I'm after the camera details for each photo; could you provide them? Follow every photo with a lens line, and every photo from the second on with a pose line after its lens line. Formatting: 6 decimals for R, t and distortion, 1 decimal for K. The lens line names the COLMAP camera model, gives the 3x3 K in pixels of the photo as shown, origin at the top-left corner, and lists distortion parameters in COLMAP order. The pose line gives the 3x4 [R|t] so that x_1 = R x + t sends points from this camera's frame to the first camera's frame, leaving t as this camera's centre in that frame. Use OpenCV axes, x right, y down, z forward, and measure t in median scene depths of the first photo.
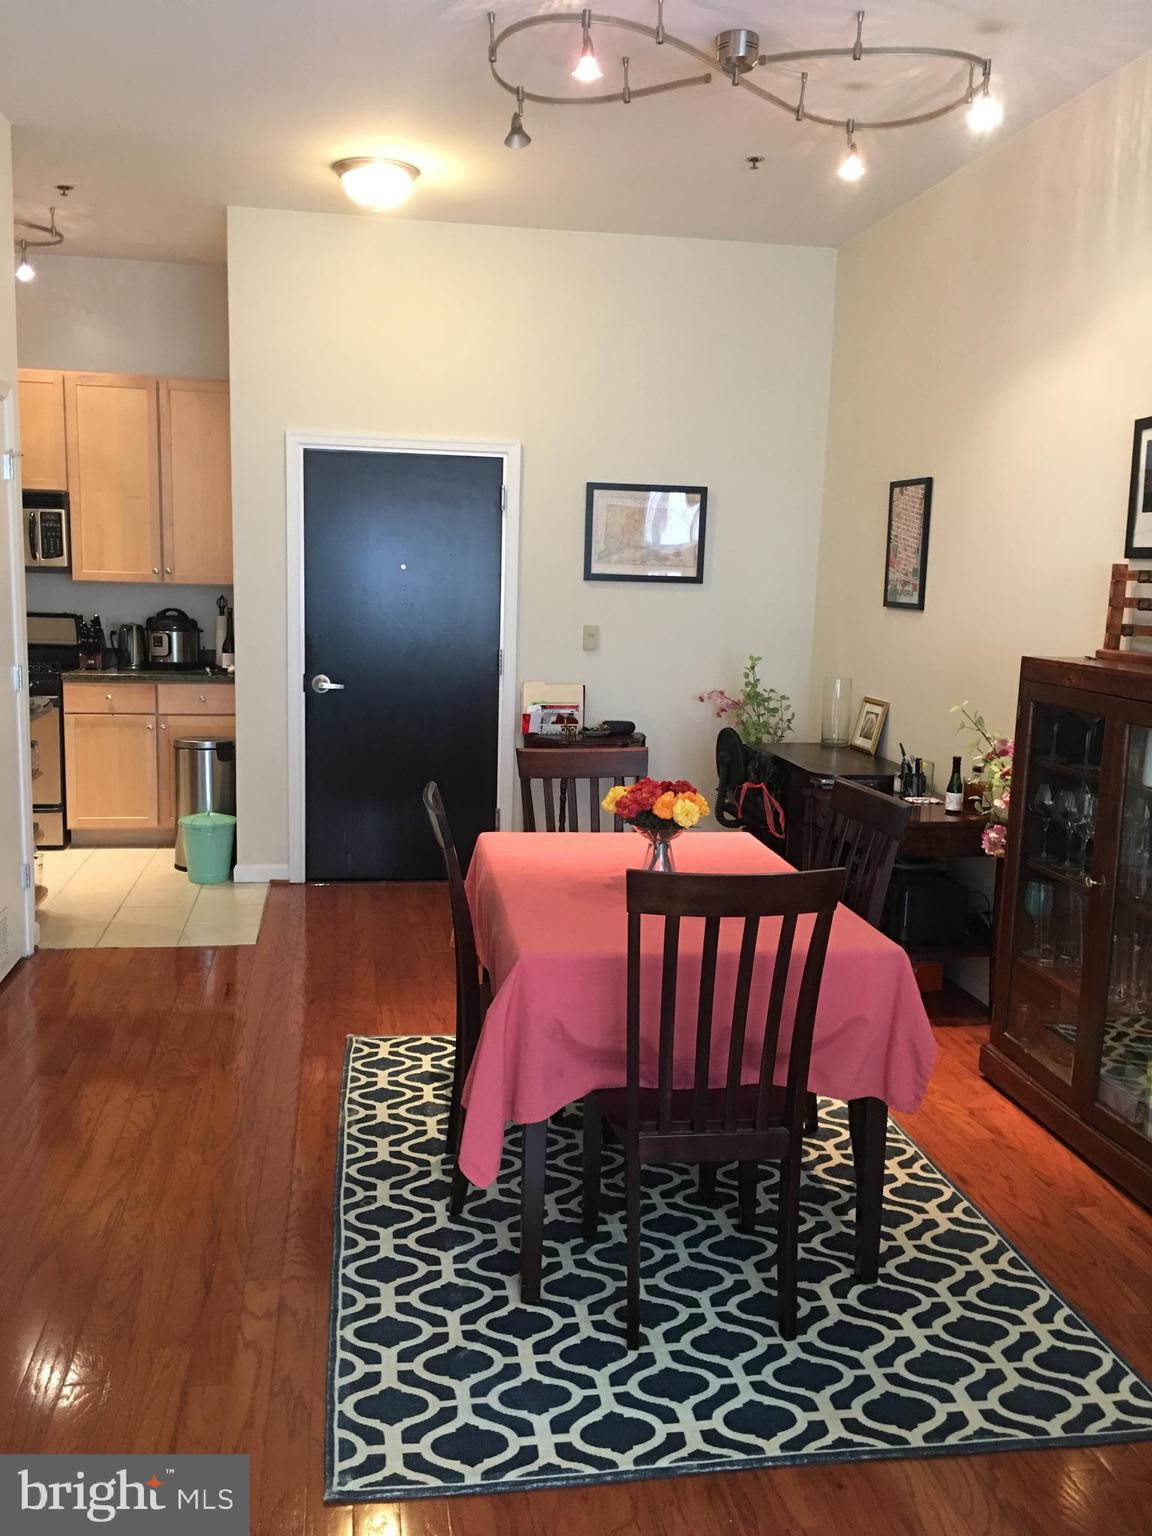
lens RADIAL K [[1311.3, 0, 582.0], [0, 1311.3, 757.3], [0, 0, 1]] dist [0.072374, -0.102135]
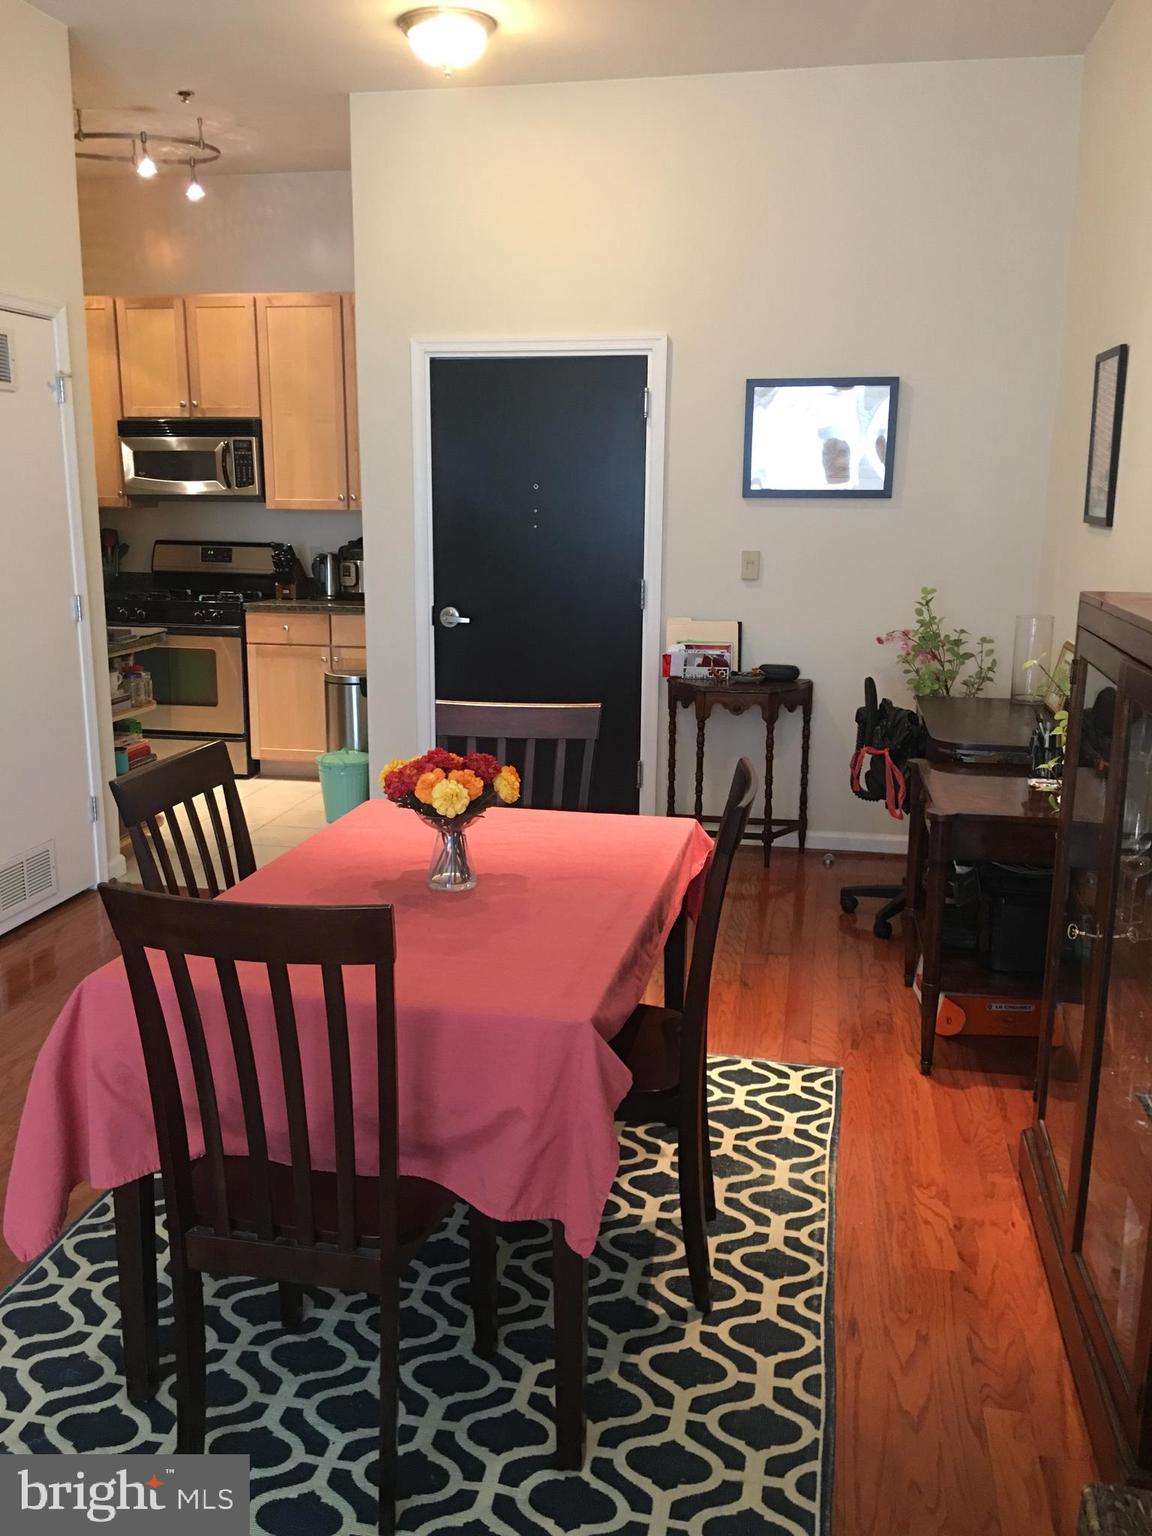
lens RADIAL K [[1311.3, 0, 568.0], [0, 1311.3, 768.8], [0, 0, 1]] dist [0.072374, -0.102135]
pose [[0.934888, 0.052312, -0.351068, 0.203325], [-0.030305, 0.997232, 0.067895, -0.014369], [0.353648, -0.052835, 0.933885, 0.156886]]
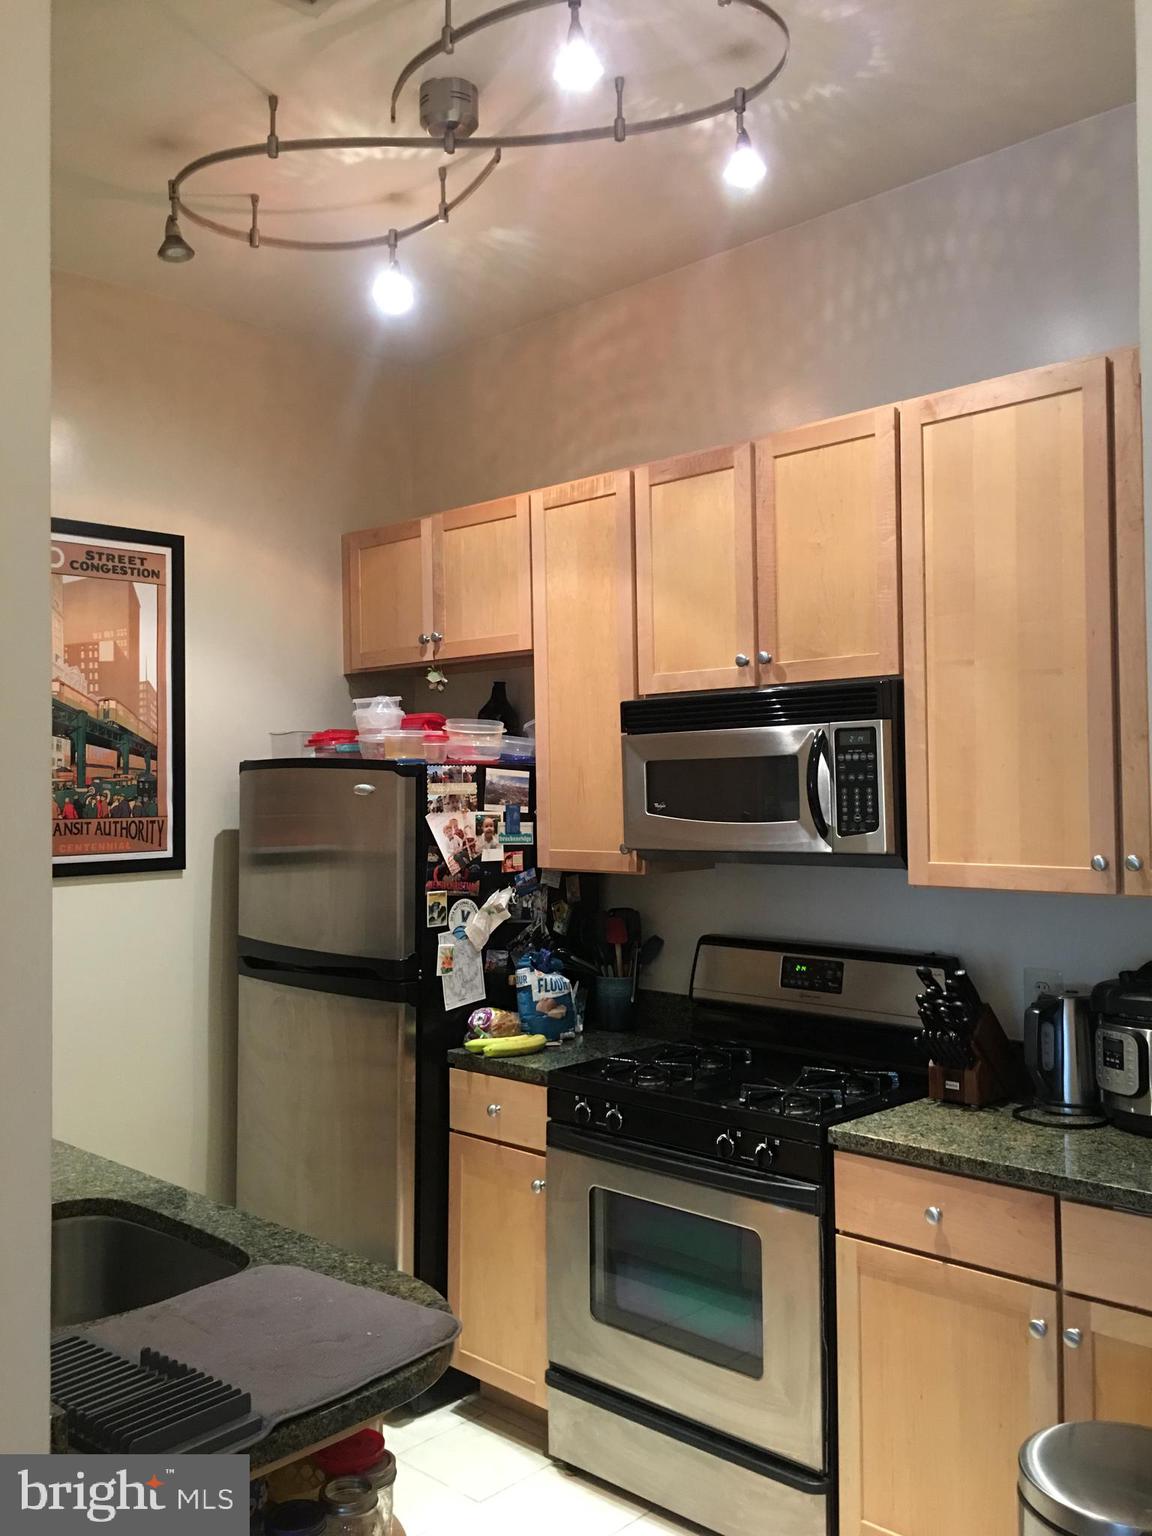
lens RADIAL K [[1311.3, 0, 566.9], [0, 1311.3, 769.7], [0, 0, 1]] dist [0.072374, -0.102135]
pose [[0.591082, -0.049197, -0.805110, -0.124586], [-0.084614, 0.988849, -0.122545, -0.120205], [0.802161, 0.140558, 0.580328, 0.732394]]
